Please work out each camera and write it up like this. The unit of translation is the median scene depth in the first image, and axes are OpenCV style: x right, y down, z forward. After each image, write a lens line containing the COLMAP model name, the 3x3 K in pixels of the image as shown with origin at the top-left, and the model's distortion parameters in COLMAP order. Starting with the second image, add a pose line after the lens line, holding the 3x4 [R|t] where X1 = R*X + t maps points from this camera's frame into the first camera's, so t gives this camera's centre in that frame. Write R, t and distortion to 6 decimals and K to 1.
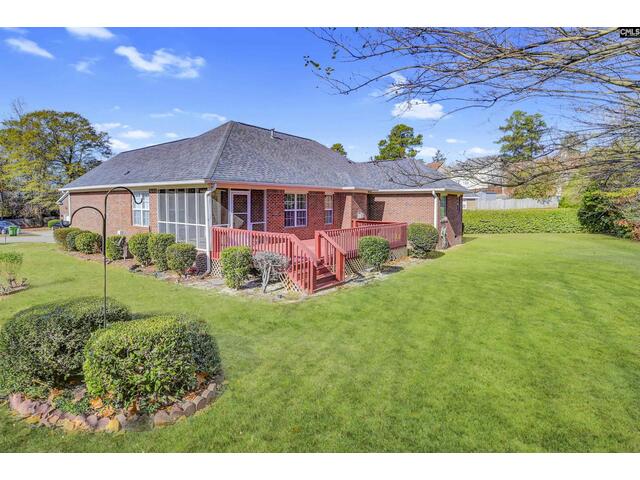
lens RADIAL K [[328.9, 0, 320.1], [0, 328.9, 228.8], [0, 0, 1]] dist [-0.002996, -0.001221]
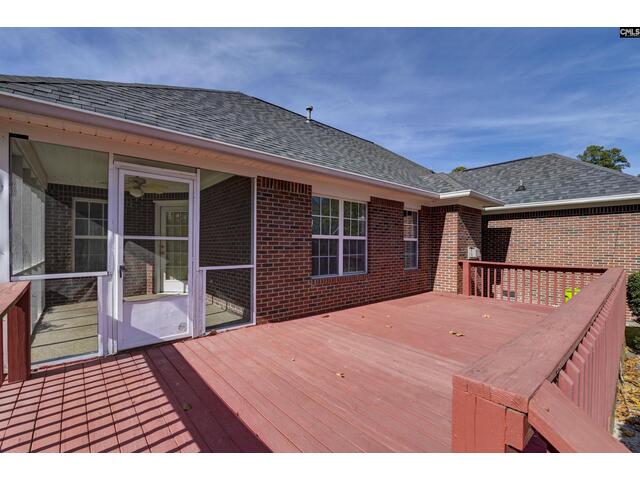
lens RADIAL K [[284.5, 0, 320.0], [0, 284.5, 240.0], [0, 0, 1]] dist [-0.000945, -0.000126]
pose [[0.979880, -0.006810, -0.199472, -0.023481], [-0.012965, 0.995135, -0.097666, -0.014560], [0.199166, 0.098287, 0.975024, 0.560133]]
